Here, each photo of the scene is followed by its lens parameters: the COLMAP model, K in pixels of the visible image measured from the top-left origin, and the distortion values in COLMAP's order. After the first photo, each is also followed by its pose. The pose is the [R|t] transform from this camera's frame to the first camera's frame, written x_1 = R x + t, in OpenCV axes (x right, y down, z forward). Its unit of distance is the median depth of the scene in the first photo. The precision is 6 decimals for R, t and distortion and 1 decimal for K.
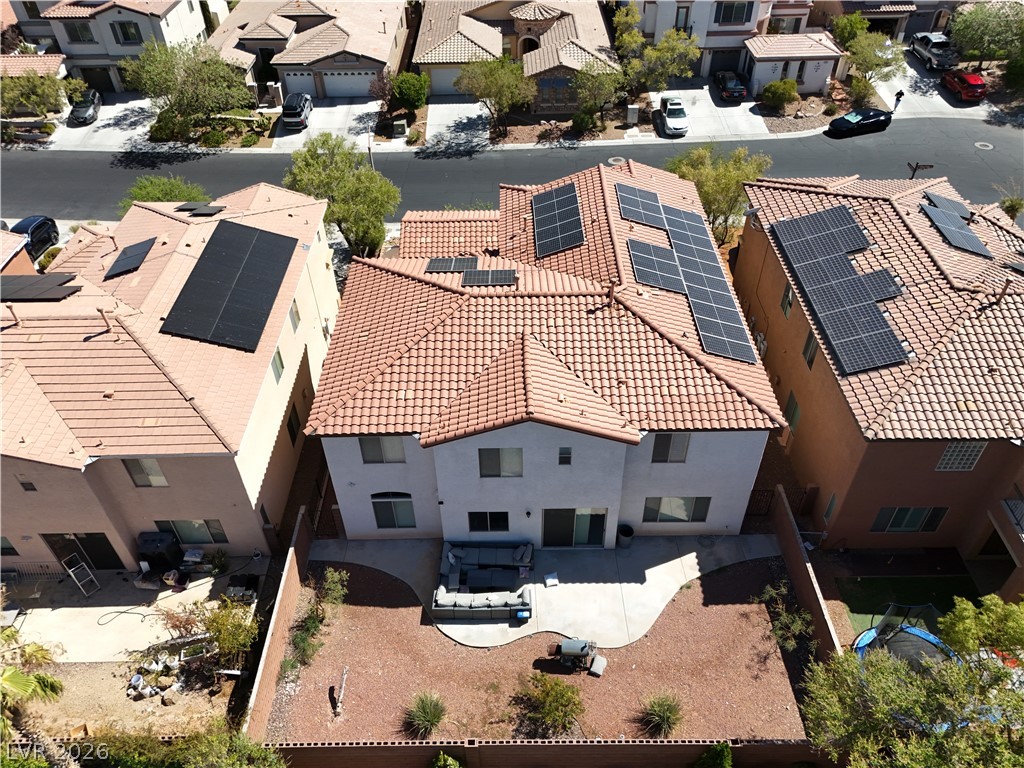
lens RADIAL K [[758.7, 0, 512.0], [0, 758.7, 384.0], [0, 0, 1]] dist [0.085014, -0.084362]
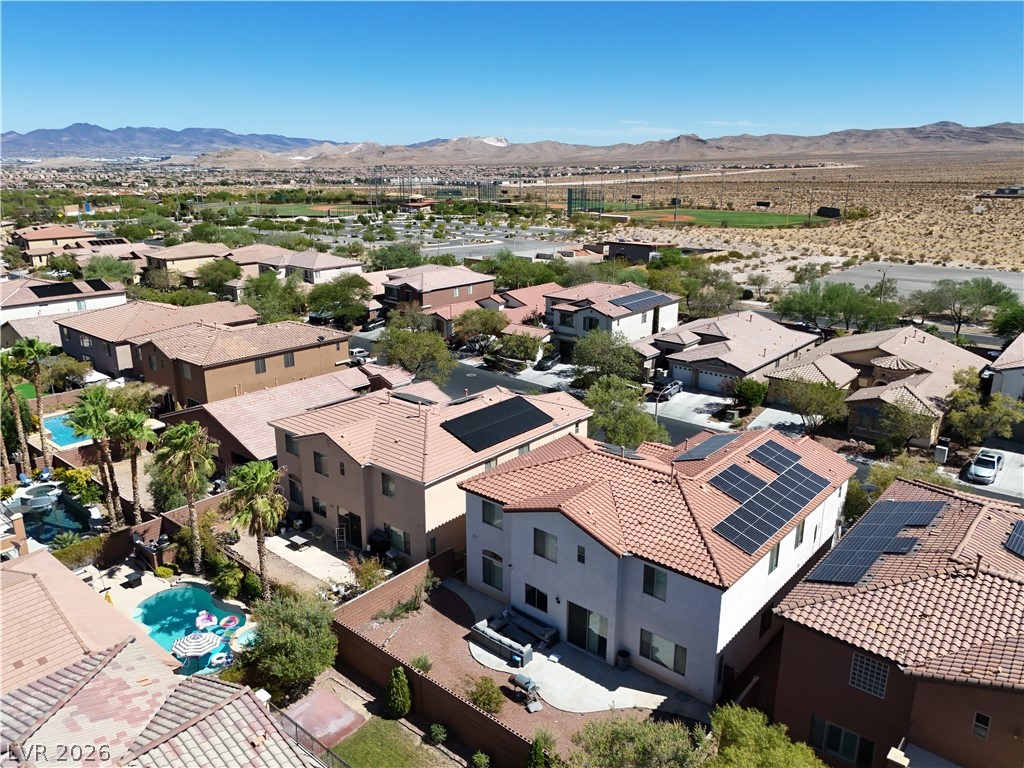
lens RADIAL K [[758.7, 0, 512.0], [0, 758.7, 384.0], [0, 0, 1]] dist [0.085014, -0.084362]
pose [[0.756948, 0.204508, -0.620650, 0.719189], [-0.447685, 0.854162, -0.264548, 0.234138], [0.476033, 0.478104, 0.738112, -0.242187]]
